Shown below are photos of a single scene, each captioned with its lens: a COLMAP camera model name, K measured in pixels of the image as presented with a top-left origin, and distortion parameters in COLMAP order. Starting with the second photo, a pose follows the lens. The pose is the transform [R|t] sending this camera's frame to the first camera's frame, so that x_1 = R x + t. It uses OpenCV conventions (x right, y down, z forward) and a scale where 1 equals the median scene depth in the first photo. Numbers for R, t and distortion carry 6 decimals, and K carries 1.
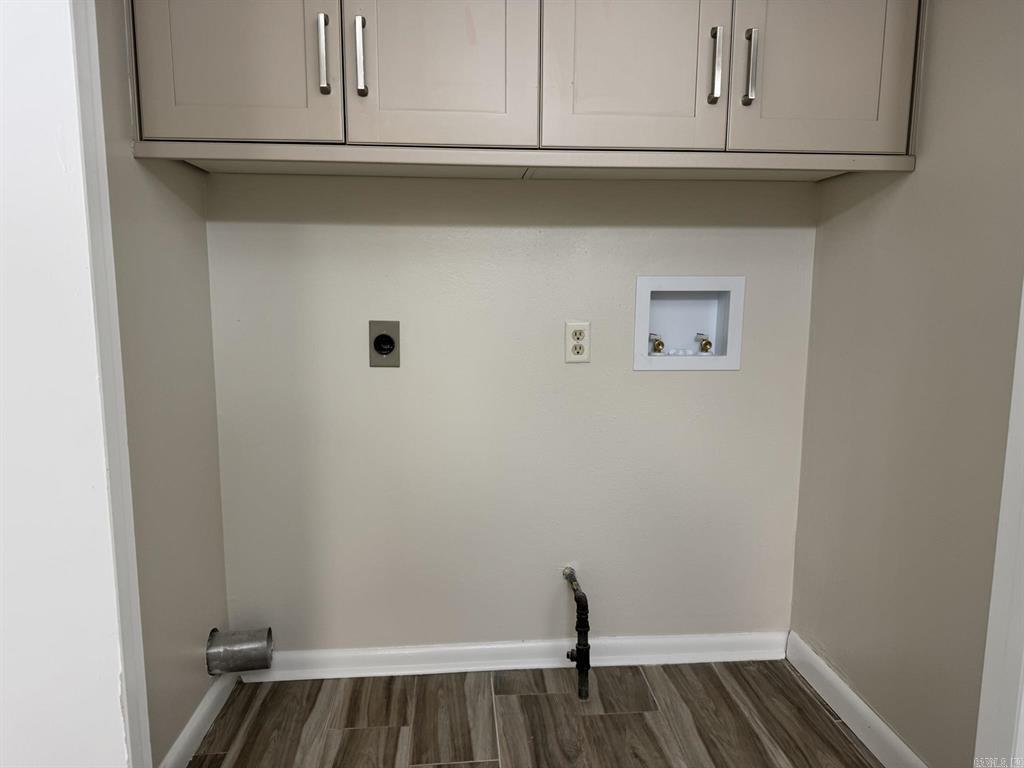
lens RADIAL K [[730.9, 0, 514.9], [0, 730.9, 386.7], [0, 0, 1]] dist [0.073499, -0.086562]
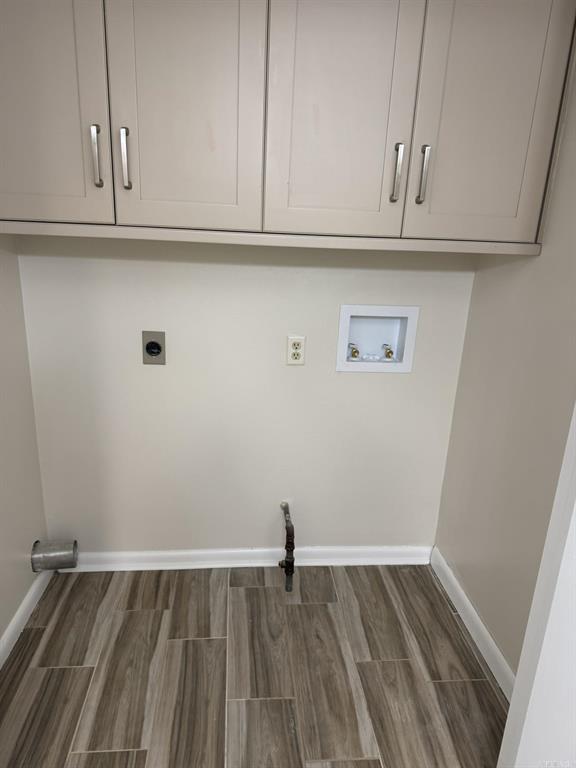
lens RADIAL K [[548.2, 0, 288.4], [0, 548.2, 380.6], [0, 0, 1]] dist [0.073499, -0.086562]
pose [[0.999286, 0.034453, 0.015524, 0.060929], [-0.036579, 0.985011, 0.168566, -0.186471], [-0.009483, -0.169014, 0.985568, -0.026683]]
